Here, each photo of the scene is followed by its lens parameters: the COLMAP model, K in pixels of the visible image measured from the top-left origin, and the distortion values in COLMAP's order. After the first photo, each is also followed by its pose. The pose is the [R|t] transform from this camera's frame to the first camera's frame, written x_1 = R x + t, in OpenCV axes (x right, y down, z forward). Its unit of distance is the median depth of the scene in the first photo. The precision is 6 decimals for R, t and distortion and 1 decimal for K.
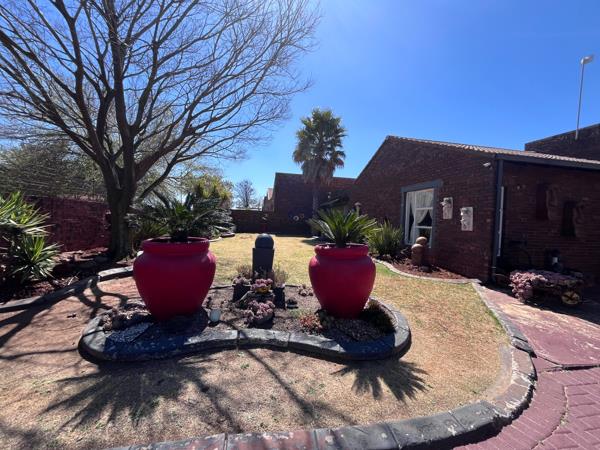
lens RADIAL K [[242.2, 0, 300.0], [0, 242.2, 225.0], [0, 0, 1]] dist [-0.000023, 0.000052]
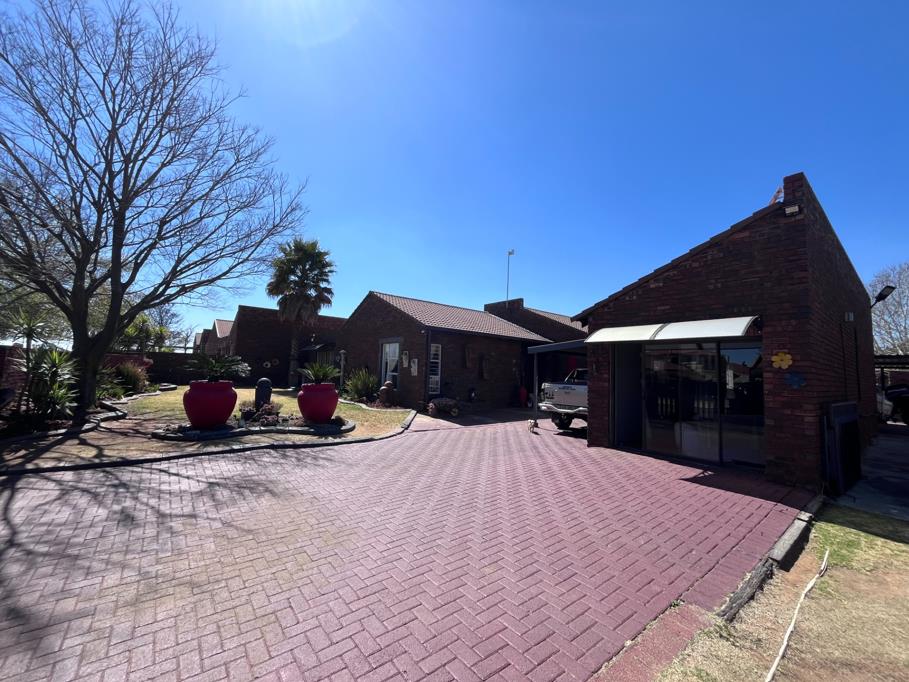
lens RADIAL K [[367.0, 0, 454.5], [0, 367.0, 341.0], [0, 0, 1]] dist [-0.000023, 0.000052]
pose [[0.884190, 0.030032, 0.466160, -0.045810], [0.011083, 0.996302, -0.085208, 0.003092], [-0.466995, 0.080506, 0.880587, -0.416877]]
